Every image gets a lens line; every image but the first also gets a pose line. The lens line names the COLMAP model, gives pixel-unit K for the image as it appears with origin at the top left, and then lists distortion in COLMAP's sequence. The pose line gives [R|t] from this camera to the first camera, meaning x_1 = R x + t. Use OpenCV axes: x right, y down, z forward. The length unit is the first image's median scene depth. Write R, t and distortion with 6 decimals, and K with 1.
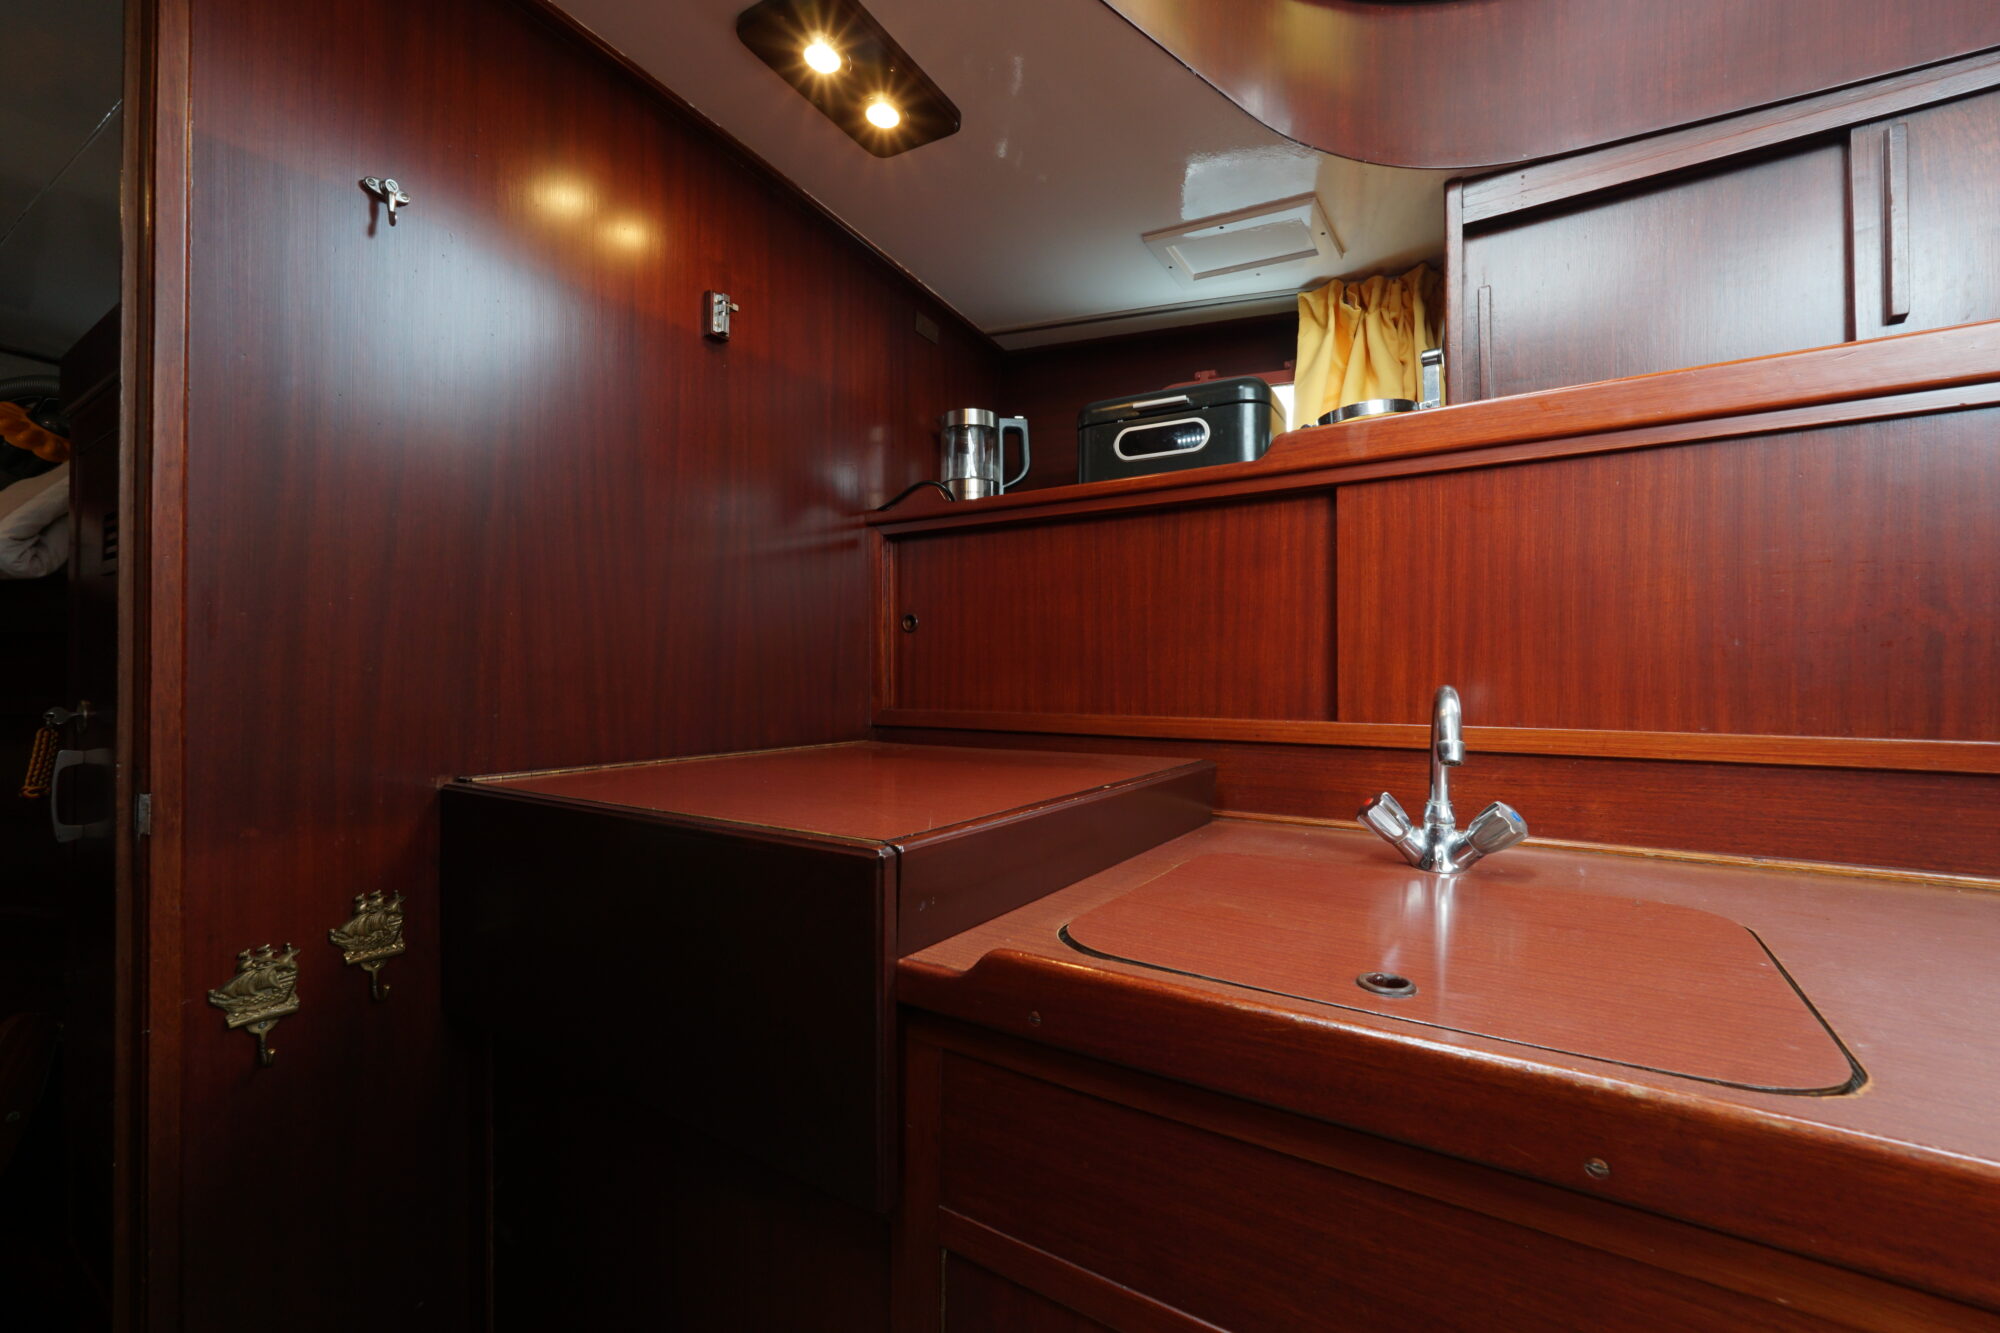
lens RADIAL K [[839.2, 0, 978.4], [0, 839.2, 665.8], [0, 0, 1]] dist [-0.013709, 0.004895]
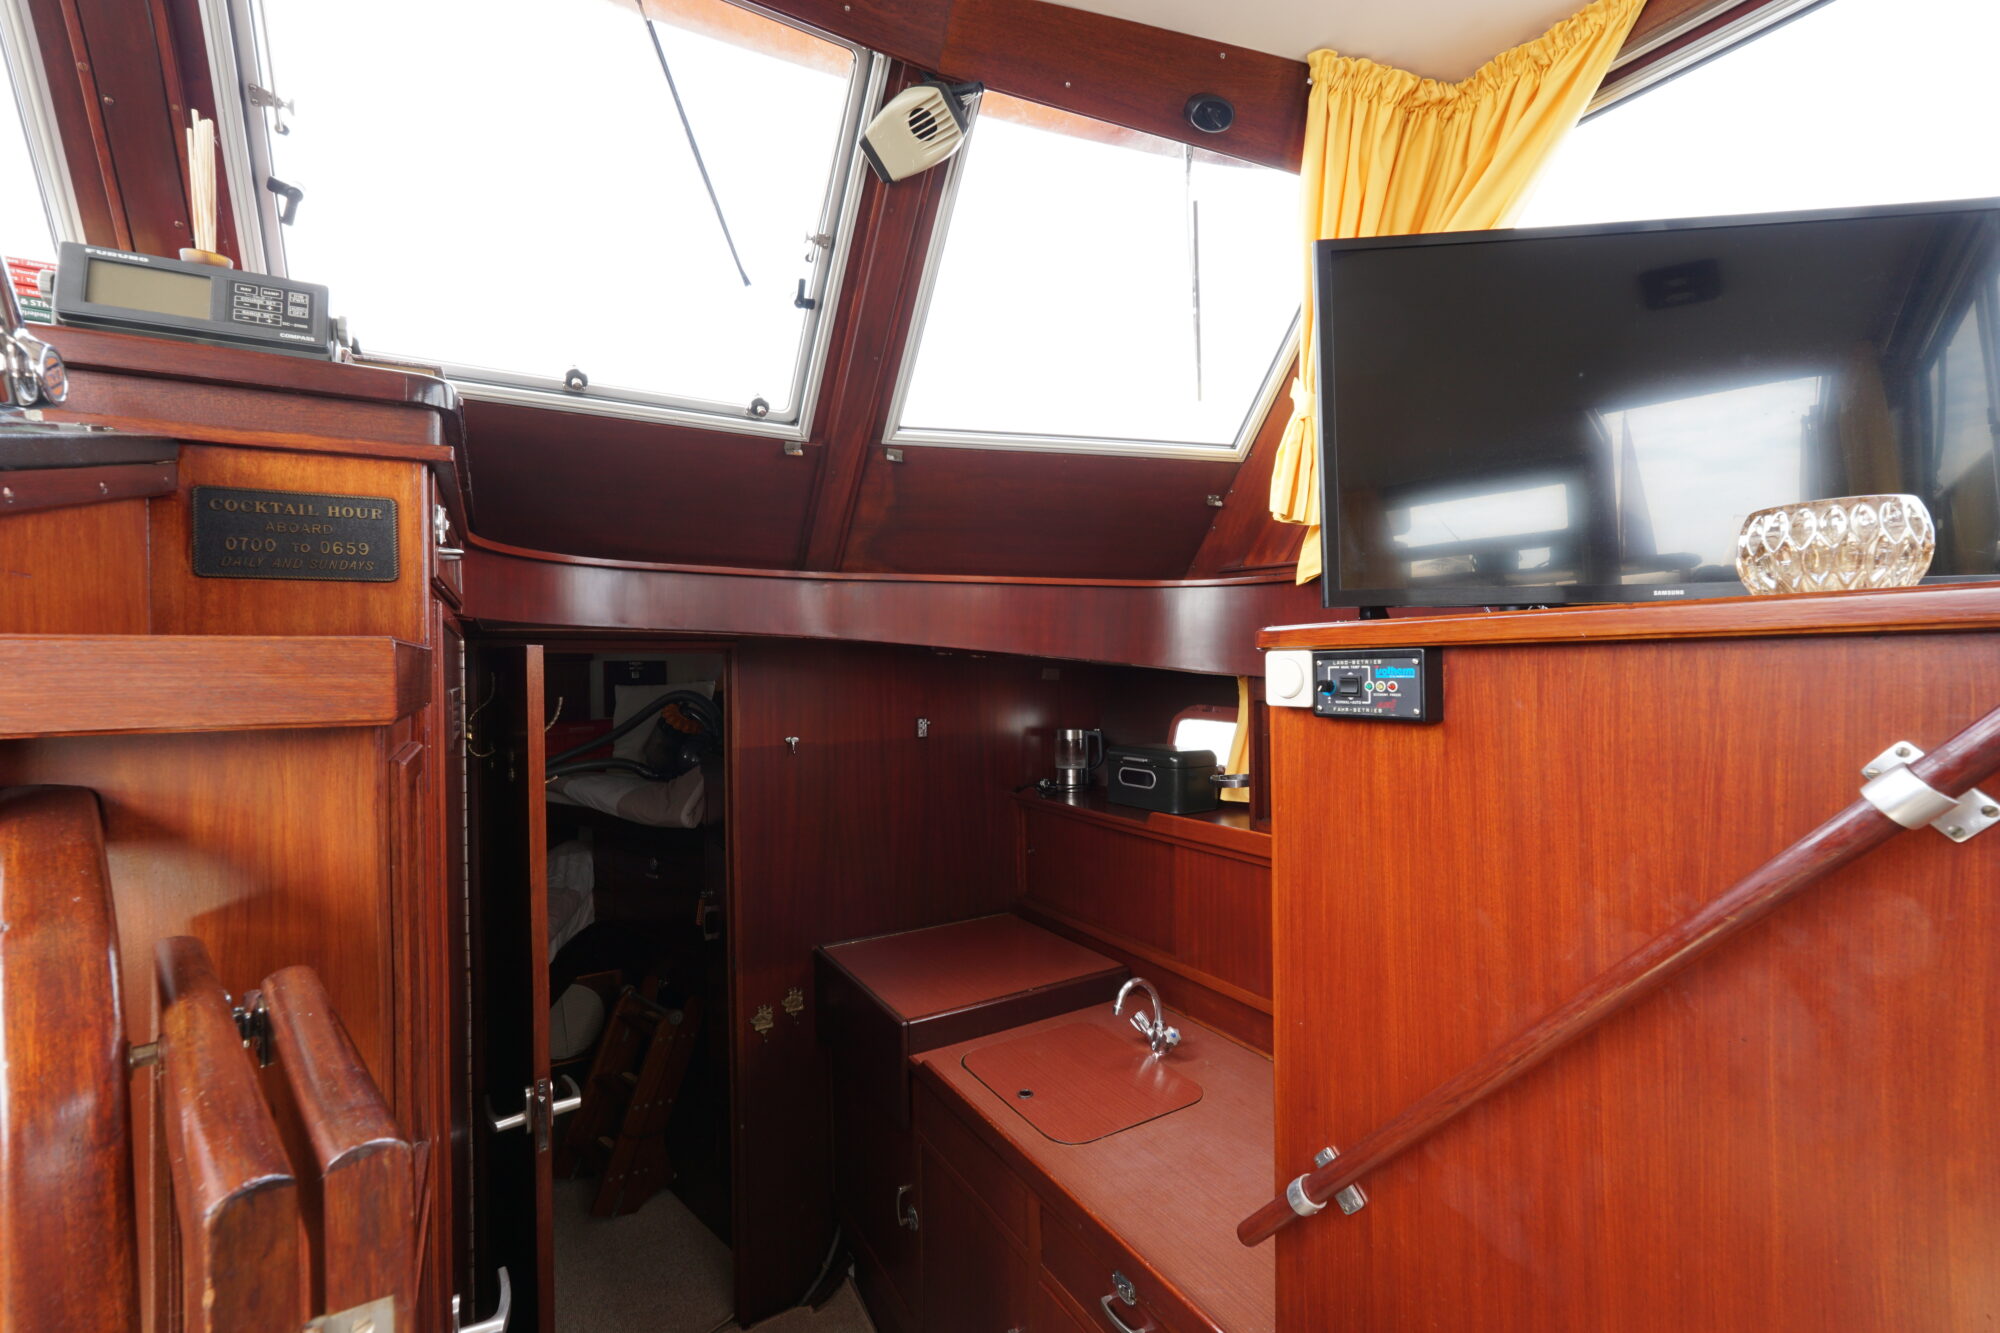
lens RADIAL K [[839.2, 0, 997.1], [0, 839.2, 662.1], [0, 0, 1]] dist [-0.013709, 0.004895]
pose [[0.899069, -0.018011, -0.437437, 0.825343], [0.020530, 0.999789, 0.001031, -0.584402], [0.437326, -0.009908, 0.899249, -0.889033]]
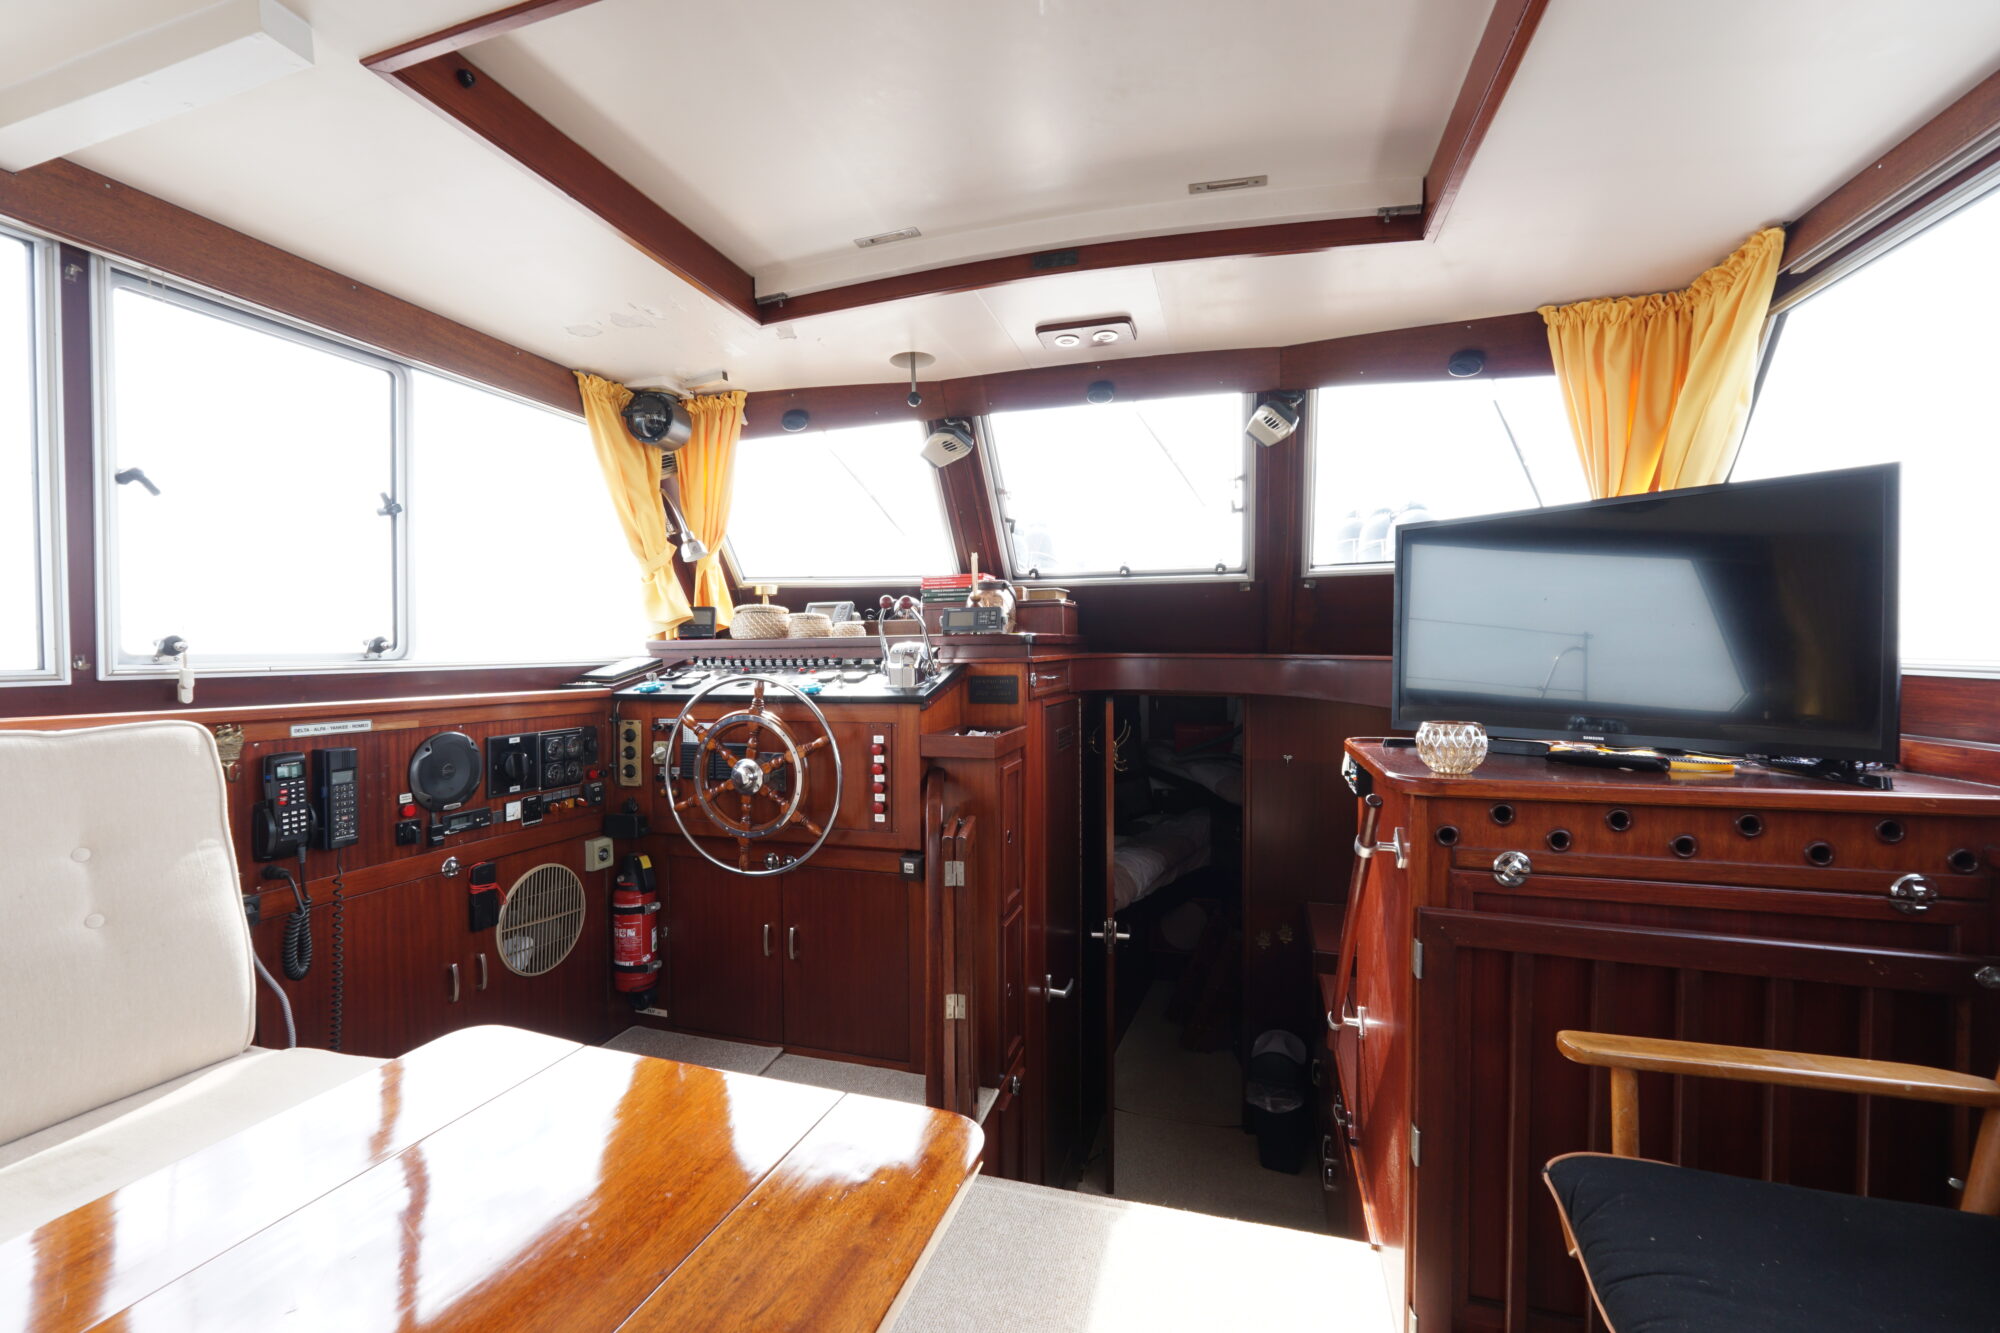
lens RADIAL K [[839.2, 0, 996.8], [0, 839.2, 662.7], [0, 0, 1]] dist [-0.013709, 0.004895]
pose [[0.288934, 0.007428, -0.957320, 2.019766], [0.011050, 0.999877, 0.011093, -0.781756], [0.957285, -0.013784, 0.288816, -1.124136]]
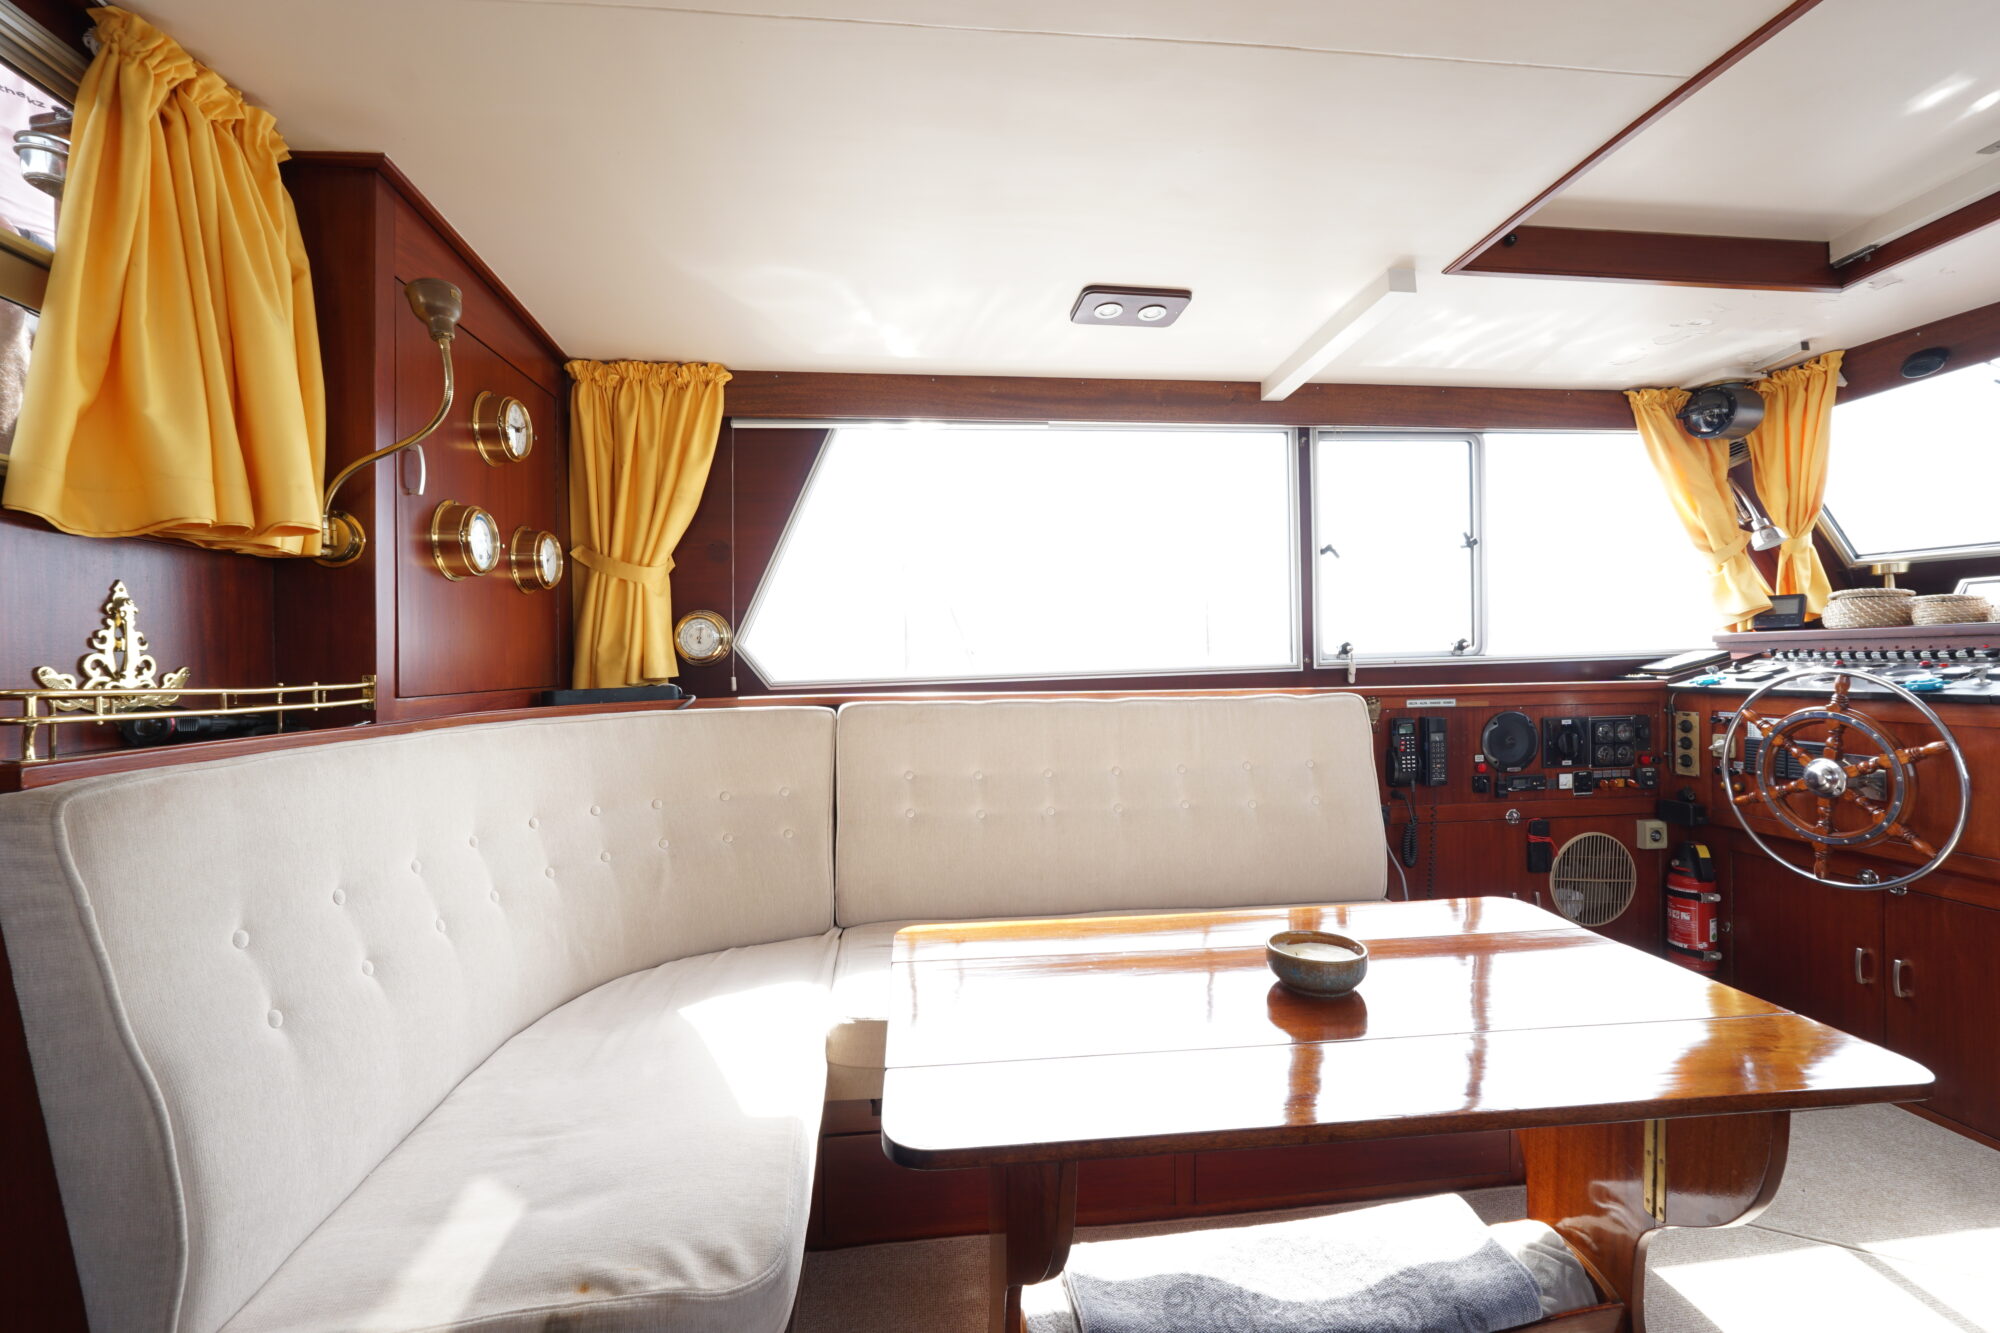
lens RADIAL K [[839.2, 0, 998.3], [0, 839.2, 667.1], [0, 0, 1]] dist [-0.013709, 0.004895]
pose [[-0.759703, 0.018535, -0.650006, 2.494397], [0.021323, 0.999766, 0.003587, -0.786076], [0.649921, -0.011135, -0.759921, -0.920628]]
